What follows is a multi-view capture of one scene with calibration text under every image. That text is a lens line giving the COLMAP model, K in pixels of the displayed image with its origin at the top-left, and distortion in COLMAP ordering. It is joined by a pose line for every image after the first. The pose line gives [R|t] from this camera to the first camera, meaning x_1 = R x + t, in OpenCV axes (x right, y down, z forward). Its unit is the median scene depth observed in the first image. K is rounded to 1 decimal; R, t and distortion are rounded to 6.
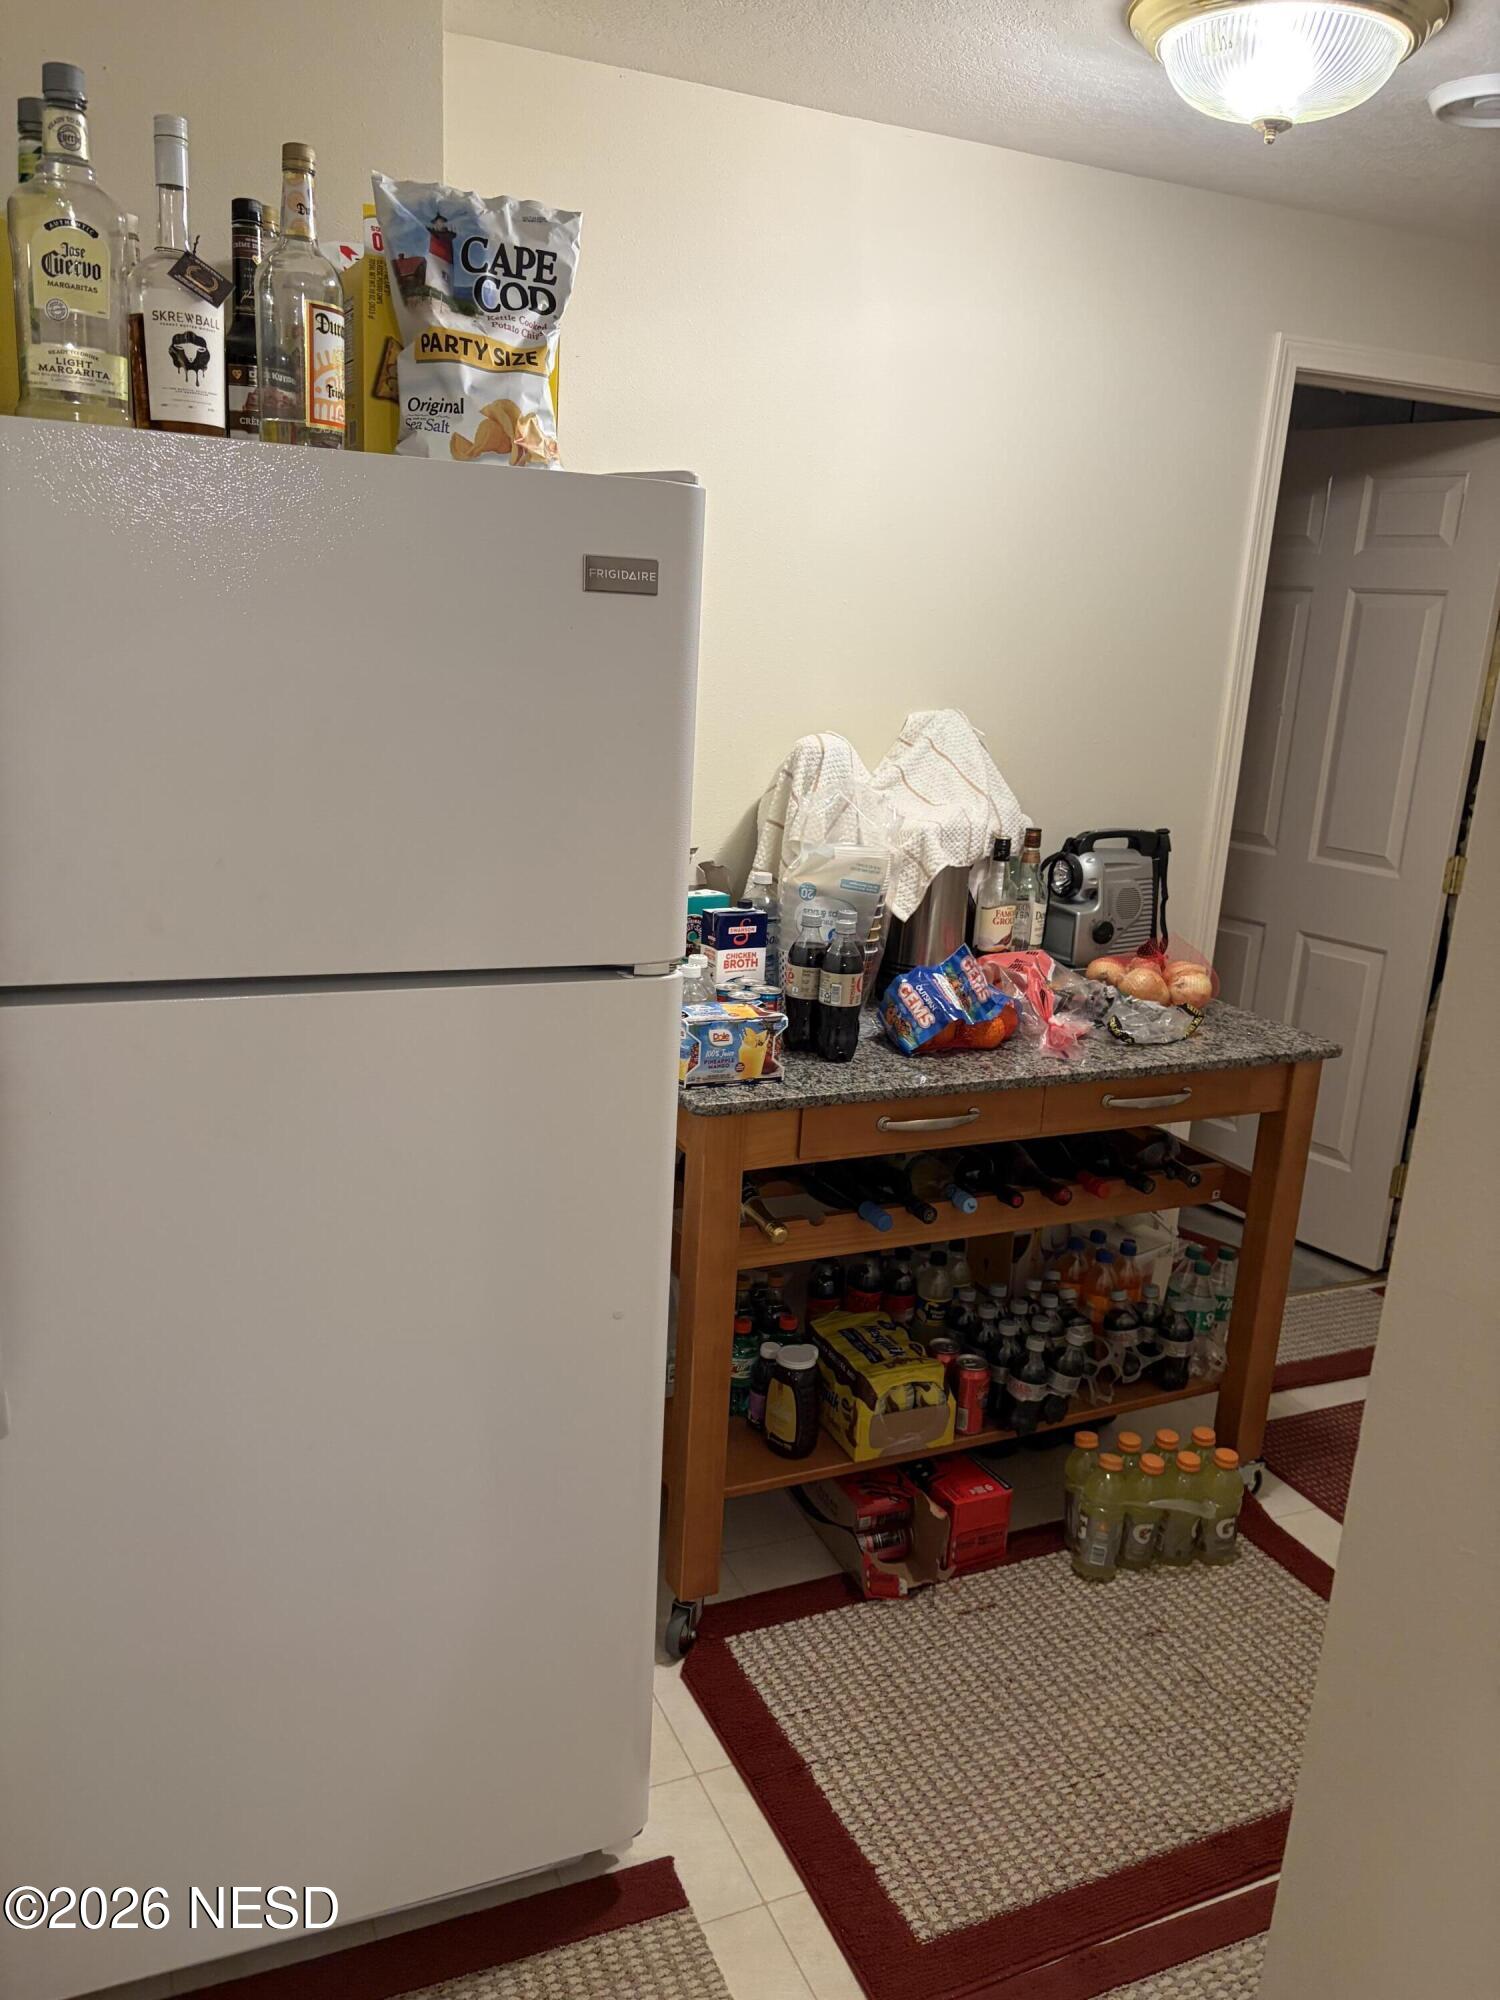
lens RADIAL K [[1503.9, 0, 748.8], [0, 1503.9, 1005.3], [0, 0, 1]] dist [0.037948, -0.036525]
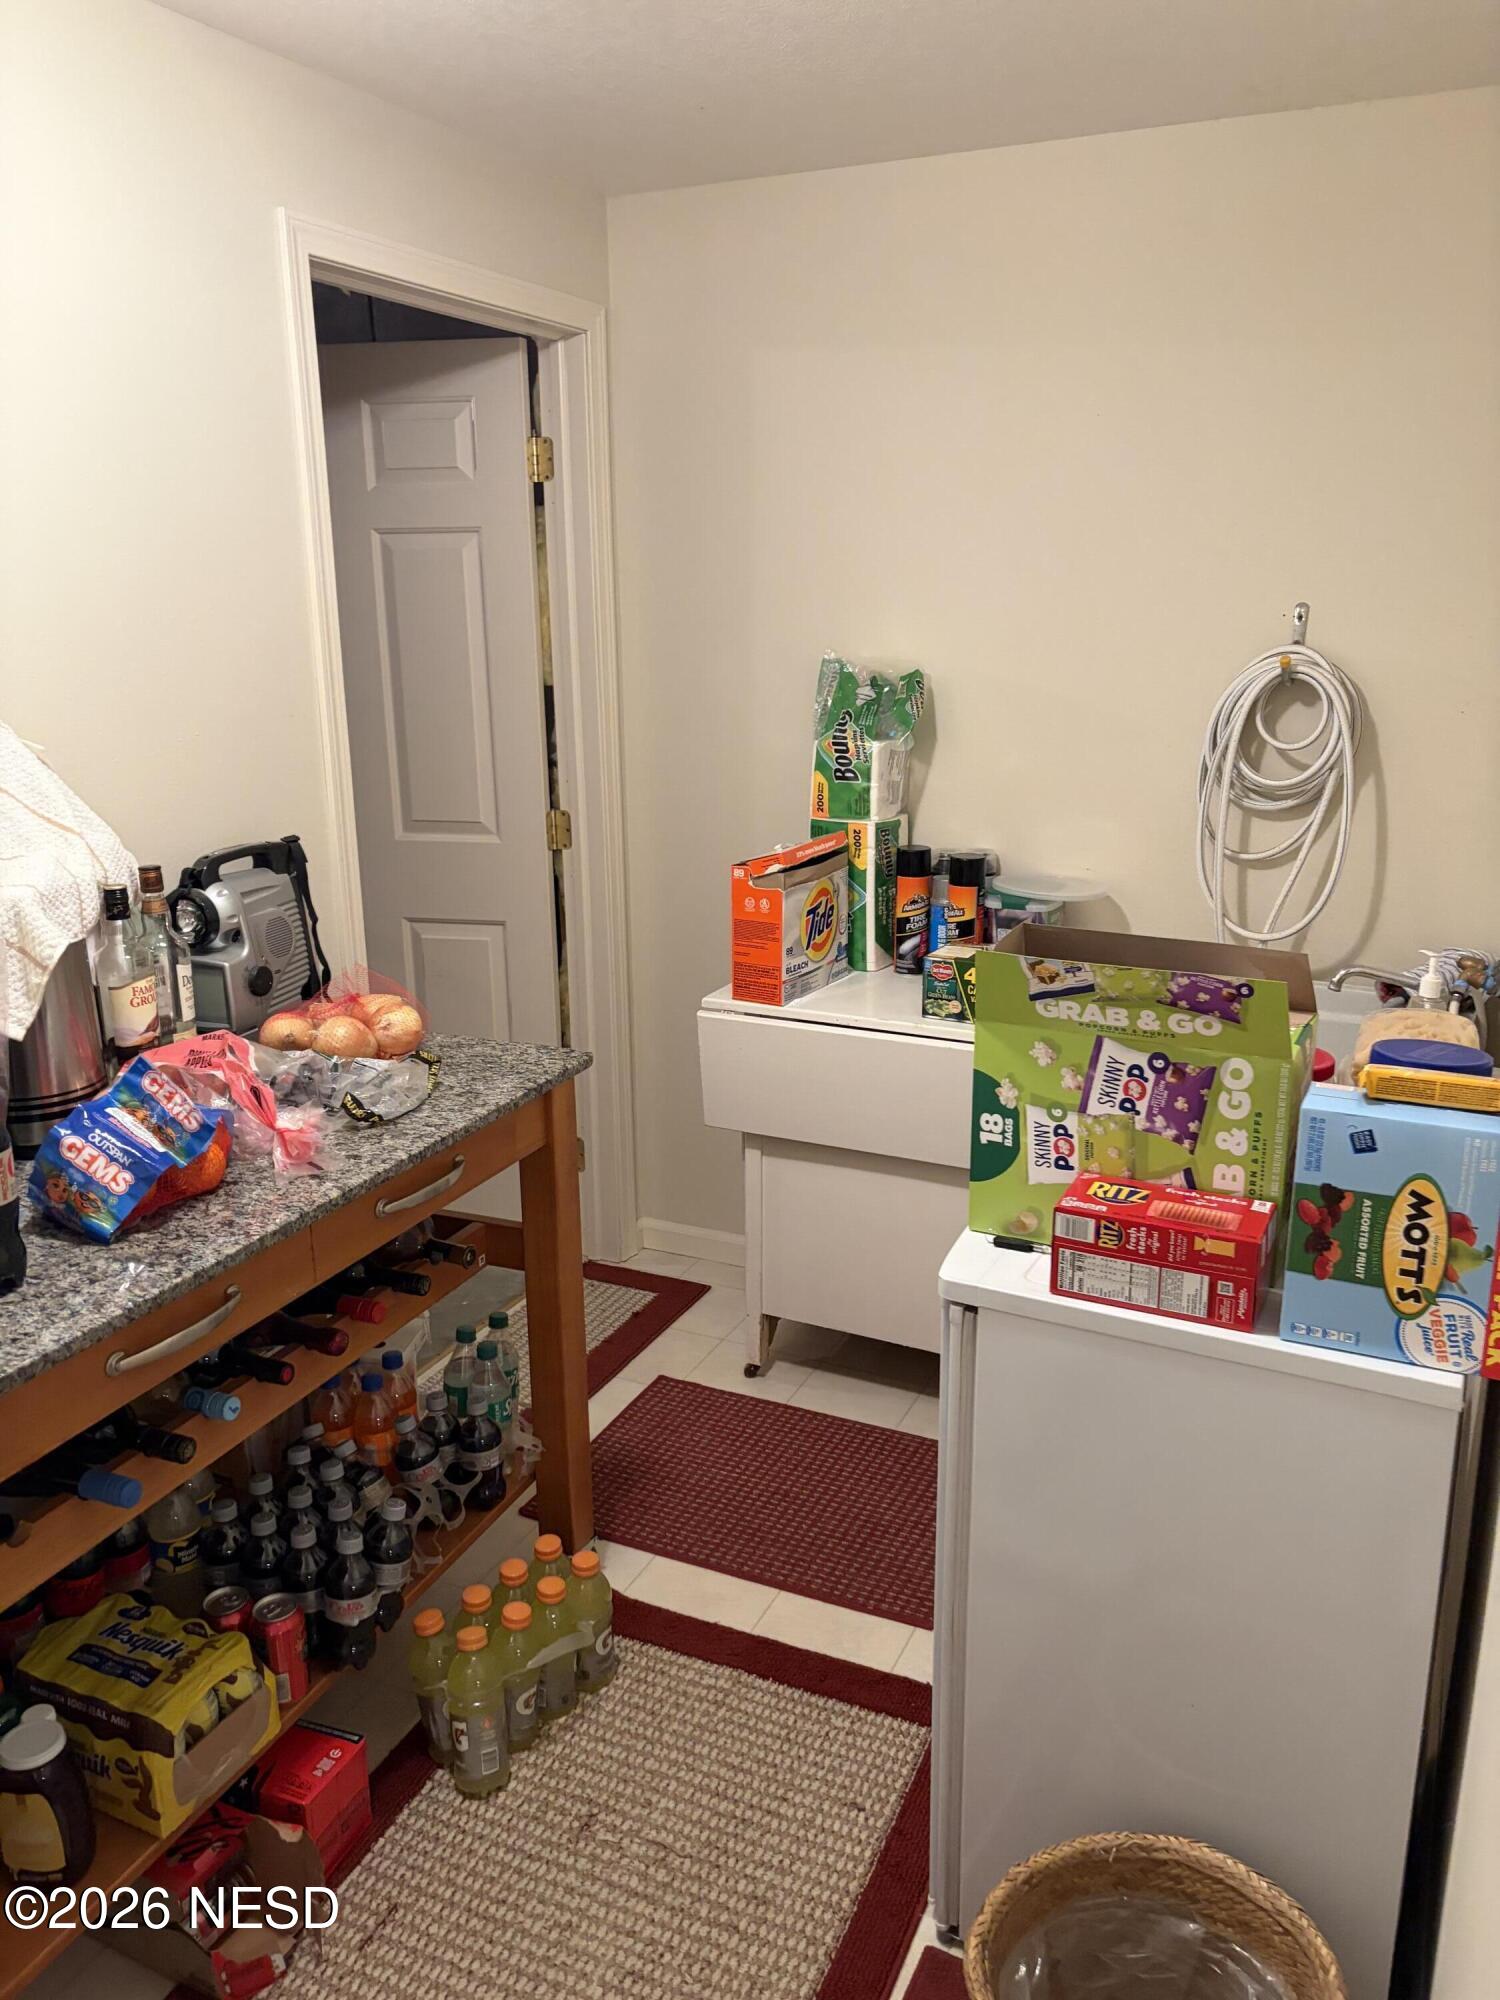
lens RADIAL K [[1503.9, 0, 748.8], [0, 1503.9, 987.7], [0, 0, 1]] dist [0.037948, -0.036525]
pose [[0.751792, -0.228152, 0.618672, -0.062987], [0.219193, 0.971348, 0.091855, -0.069128], [-0.621903, 0.066553, 0.780261, 0.273933]]
